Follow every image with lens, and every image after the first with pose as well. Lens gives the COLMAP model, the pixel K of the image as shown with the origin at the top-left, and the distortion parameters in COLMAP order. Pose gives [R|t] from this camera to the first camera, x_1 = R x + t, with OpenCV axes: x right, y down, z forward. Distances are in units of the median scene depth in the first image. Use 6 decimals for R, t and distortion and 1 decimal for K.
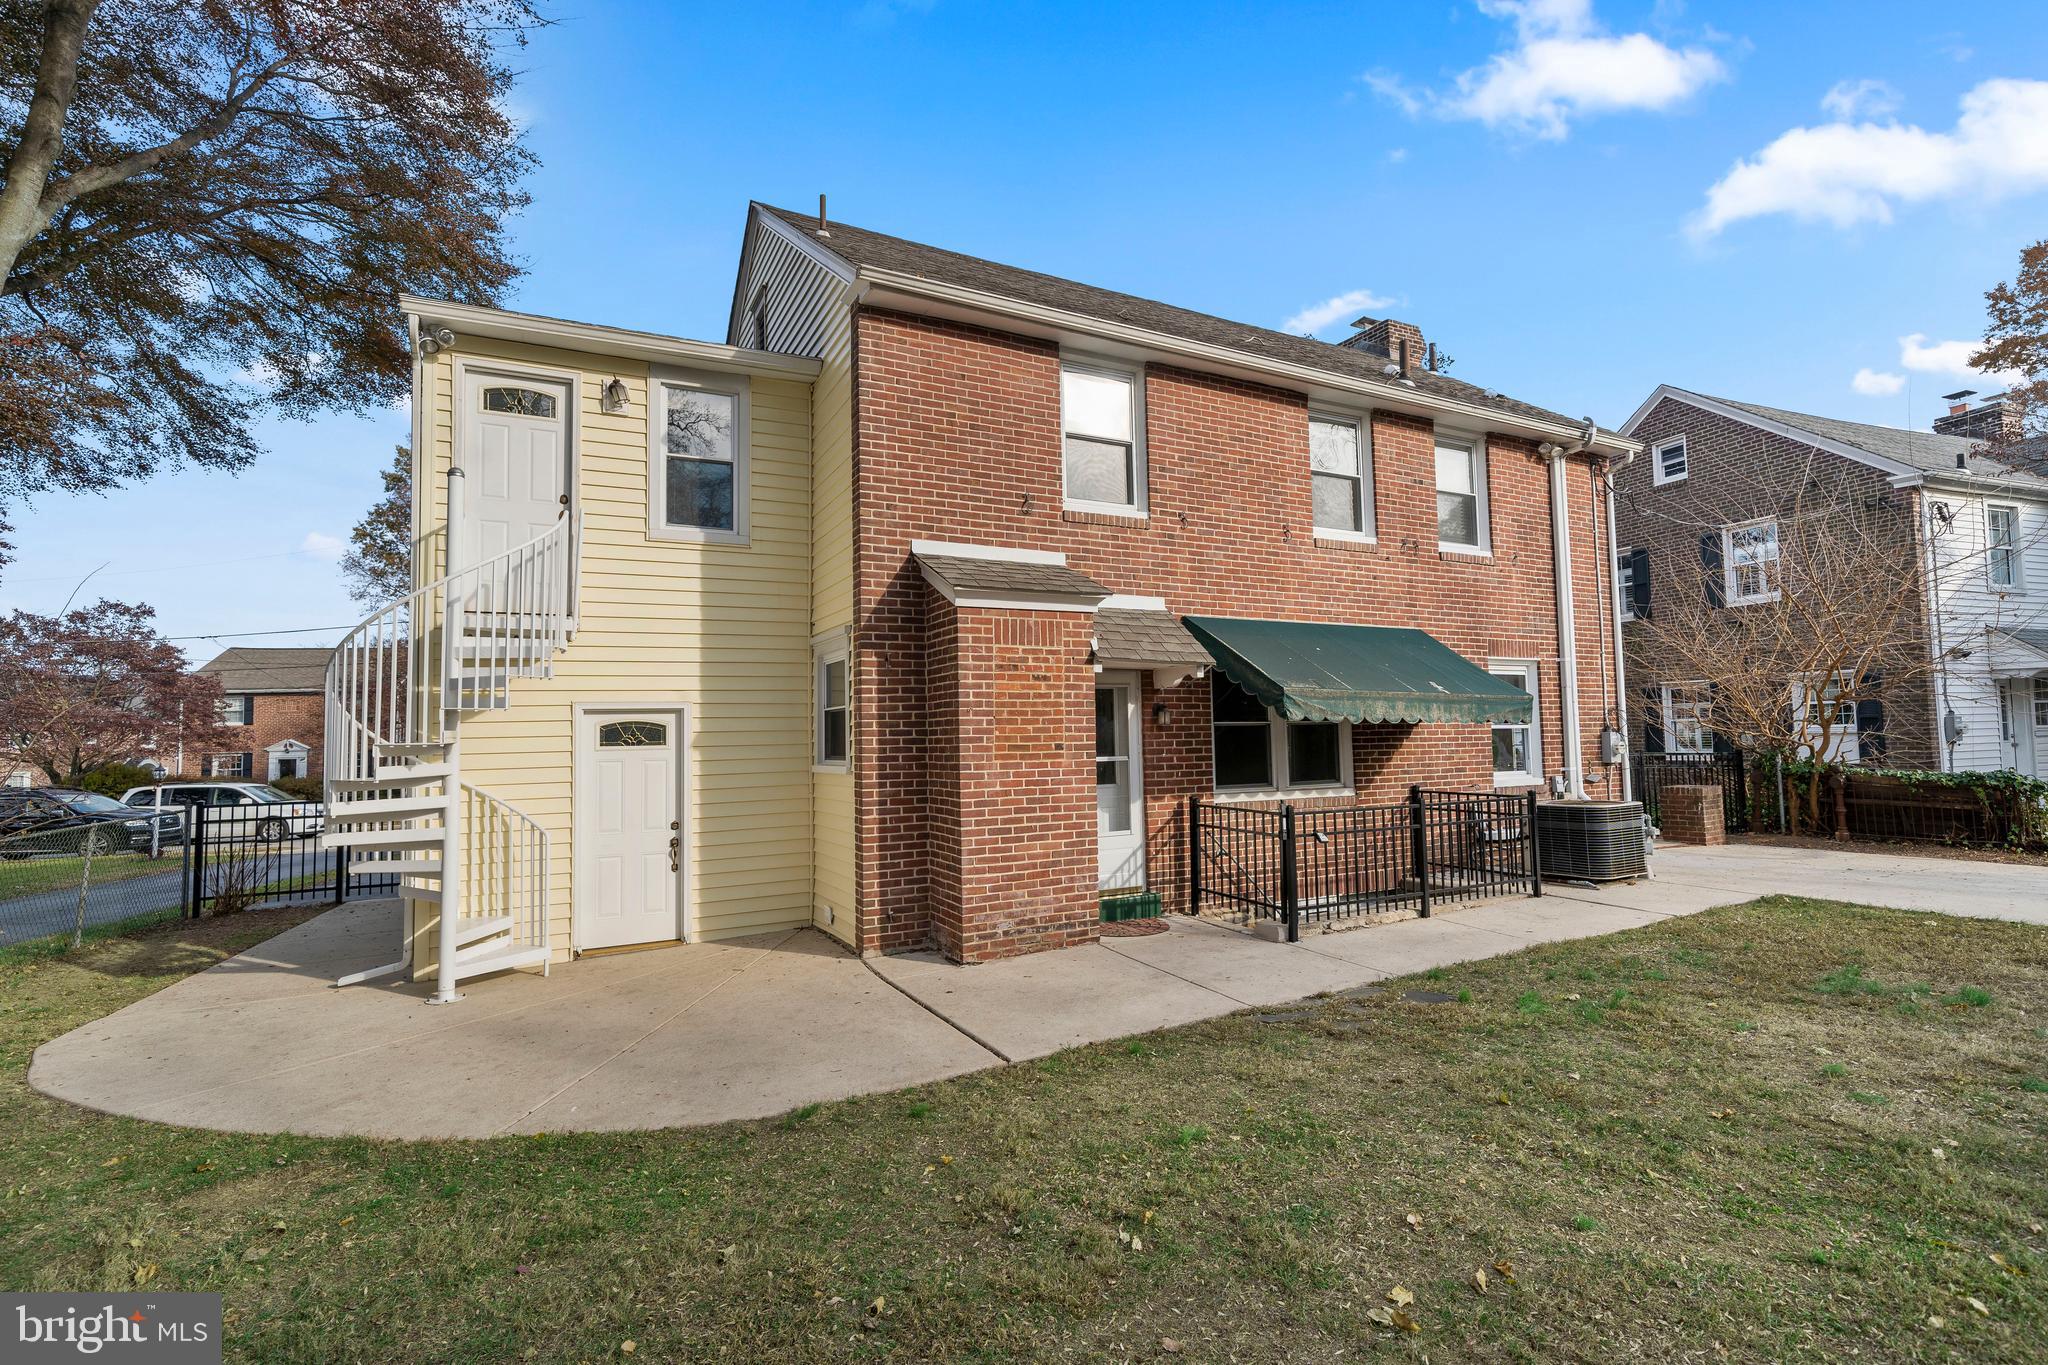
lens RADIAL K [[923.5, 0, 1024.6], [0, 923.5, 685.2], [0, 0, 1]] dist [0.012256, 0.000226]
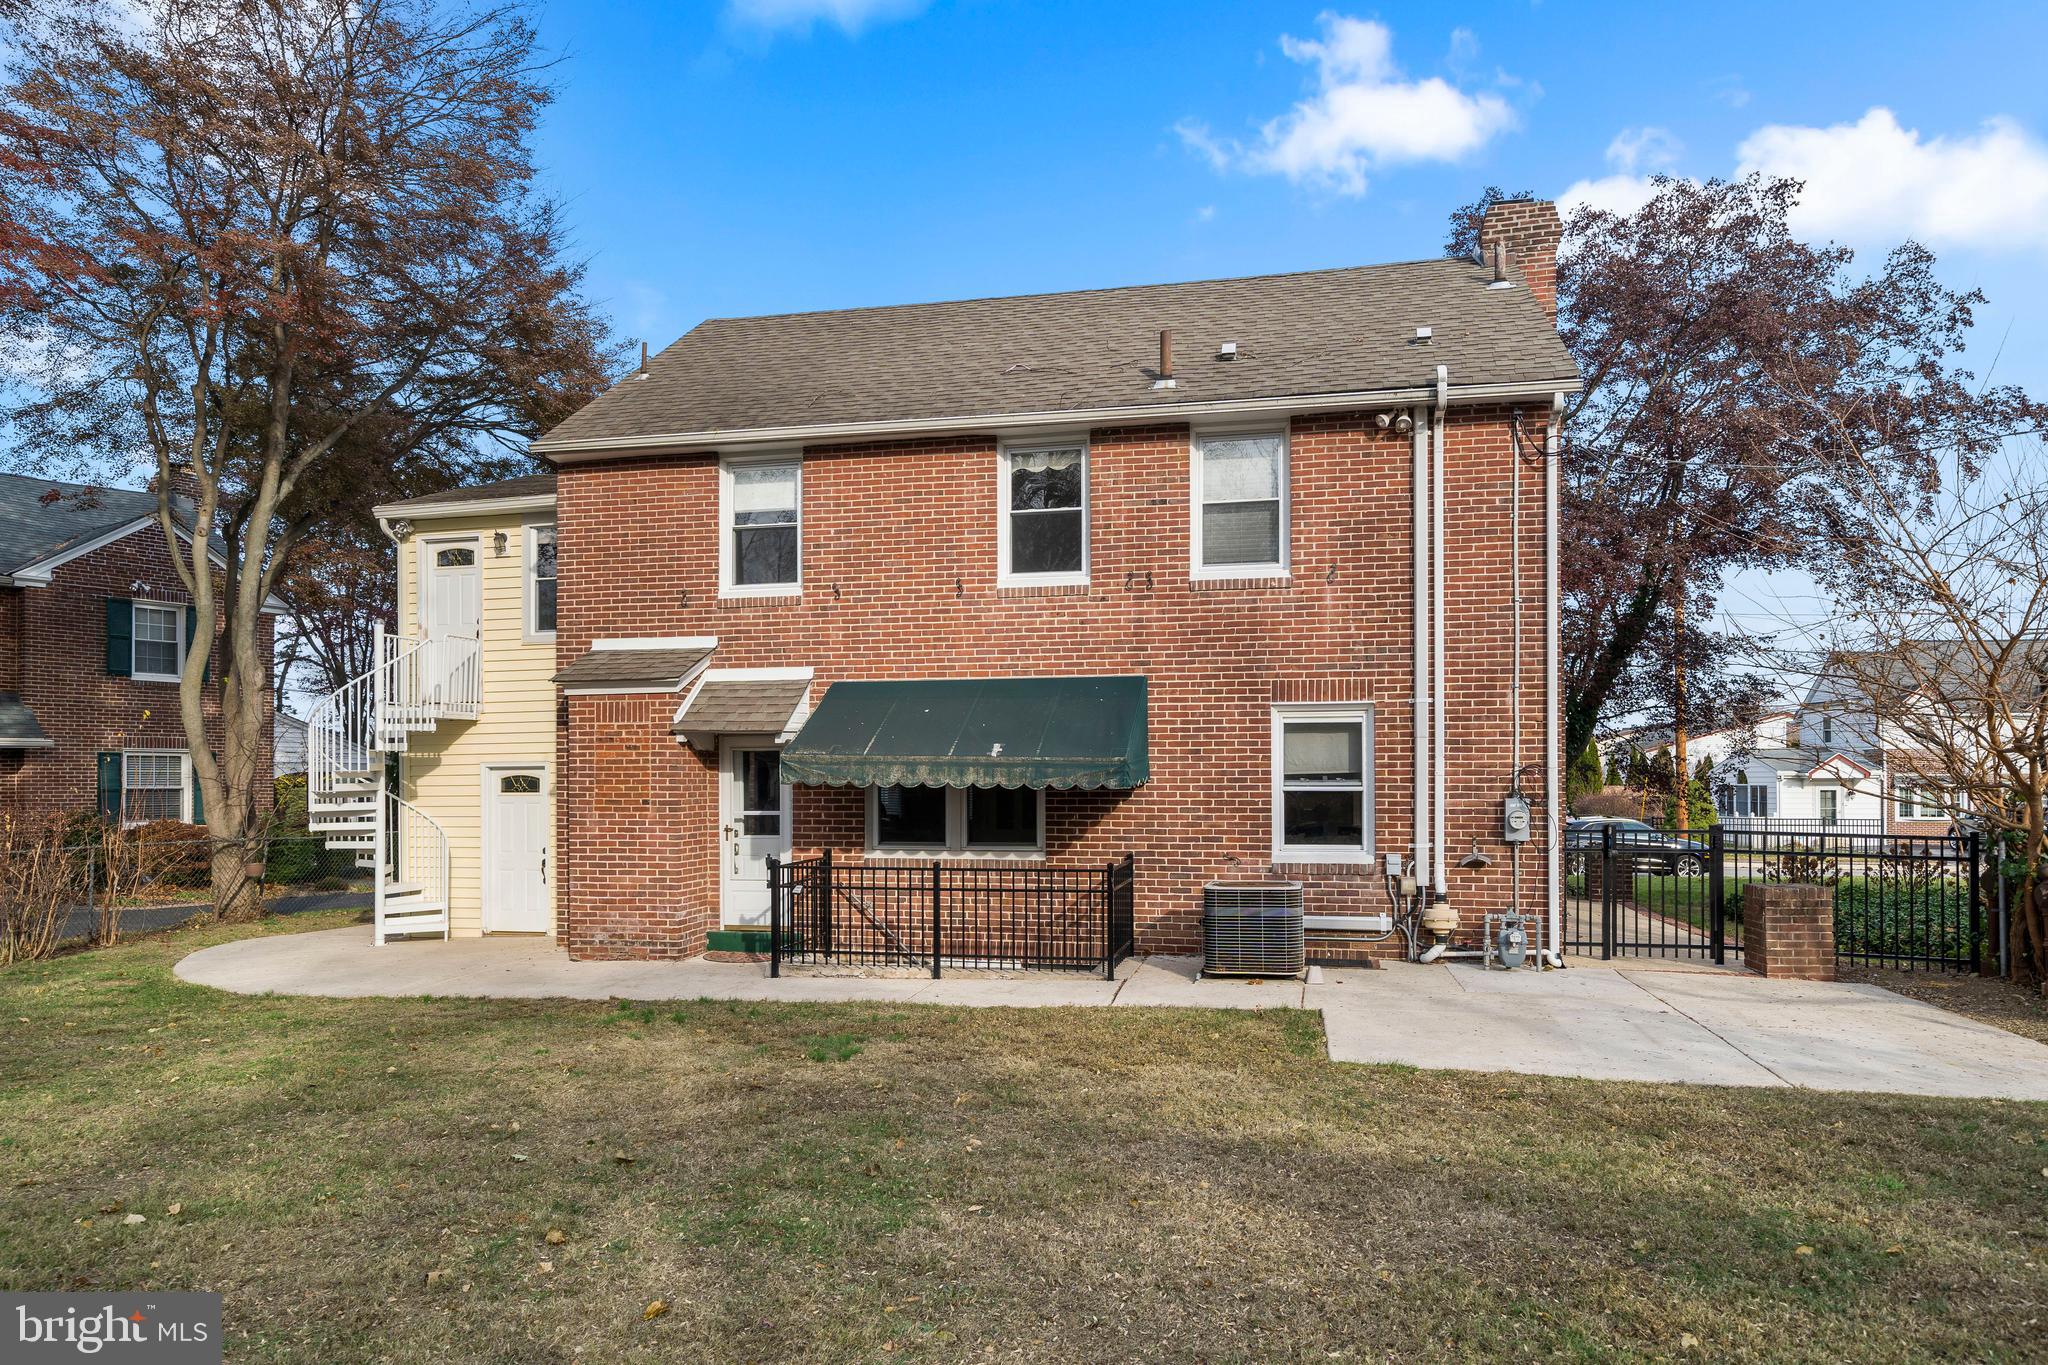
lens RADIAL K [[1309.7, 0, 1015.6], [0, 1309.7, 763.7], [0, 0, 1]] dist [0.002243, 0.000039]
pose [[0.767090, 0.007568, -0.641494, 1.417152], [0.027740, 0.998604, 0.044951, -0.046686], [0.640939, -0.052276, 0.765810, -0.034105]]
